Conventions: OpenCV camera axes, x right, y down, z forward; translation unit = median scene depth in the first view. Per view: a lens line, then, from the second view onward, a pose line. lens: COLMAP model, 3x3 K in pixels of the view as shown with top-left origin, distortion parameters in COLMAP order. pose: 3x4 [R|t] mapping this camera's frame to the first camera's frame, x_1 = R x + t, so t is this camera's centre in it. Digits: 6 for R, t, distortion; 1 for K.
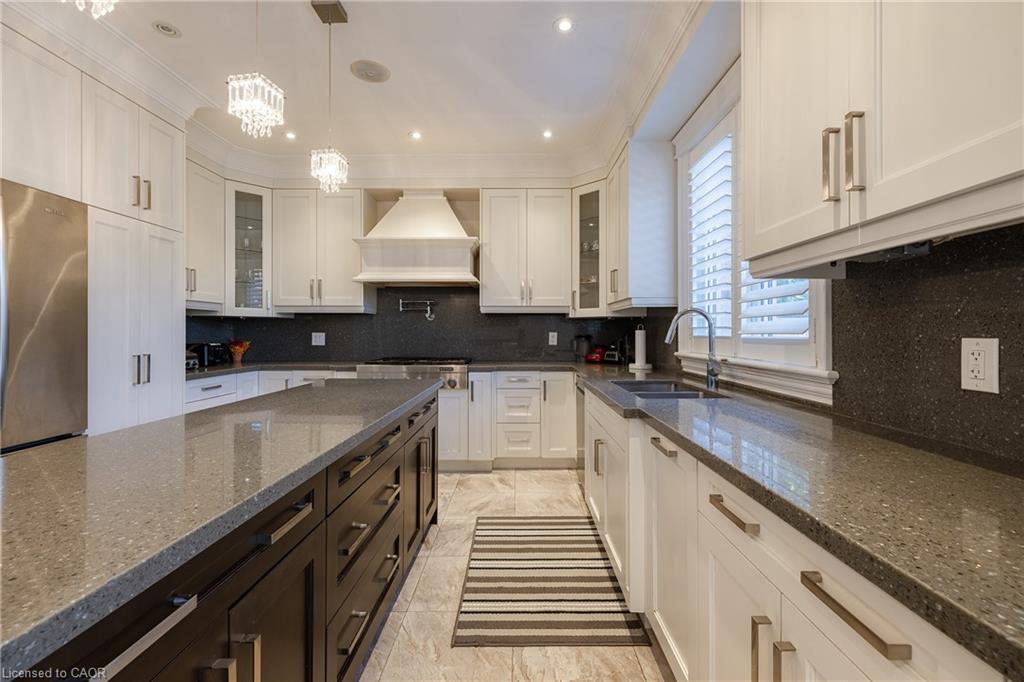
lens RADIAL K [[446.3, 0, 508.8], [0, 446.3, 334.2], [0, 0, 1]] dist [0.000233, 0.000211]
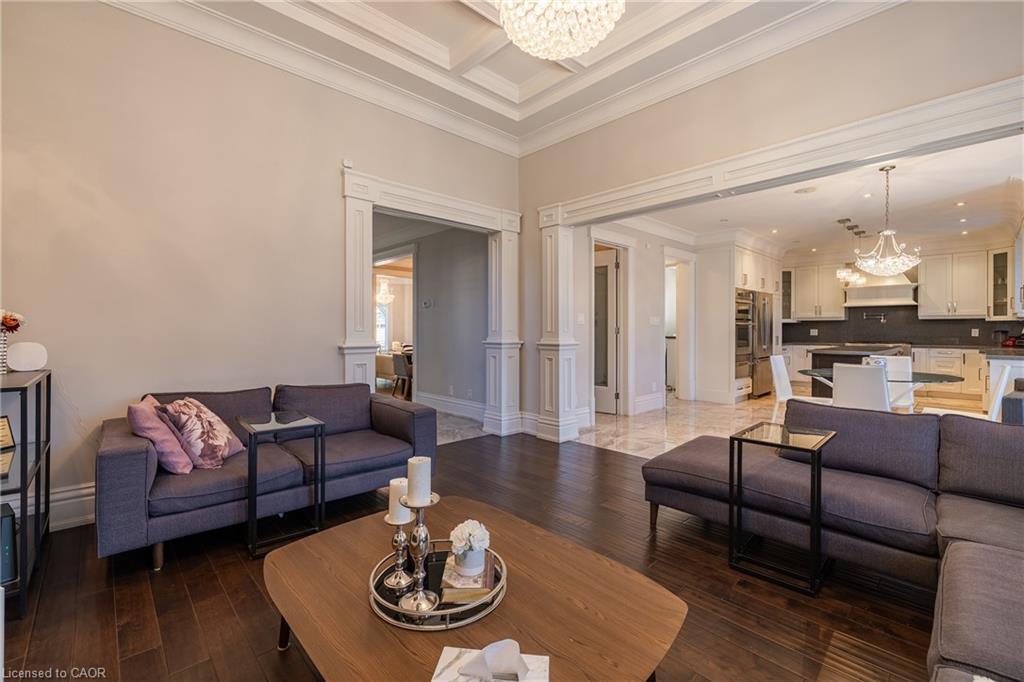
lens RADIAL K [[446.3, 0, 500.8], [0, 446.3, 332.4], [0, 0, 1]] dist [0.000233, 0.000211]
pose [[0.704066, 0.002541, -0.710130, 0.042707], [-0.001373, 0.999997, 0.002217, 0.009064], [0.710133, -0.000586, 0.704067, -1.940145]]
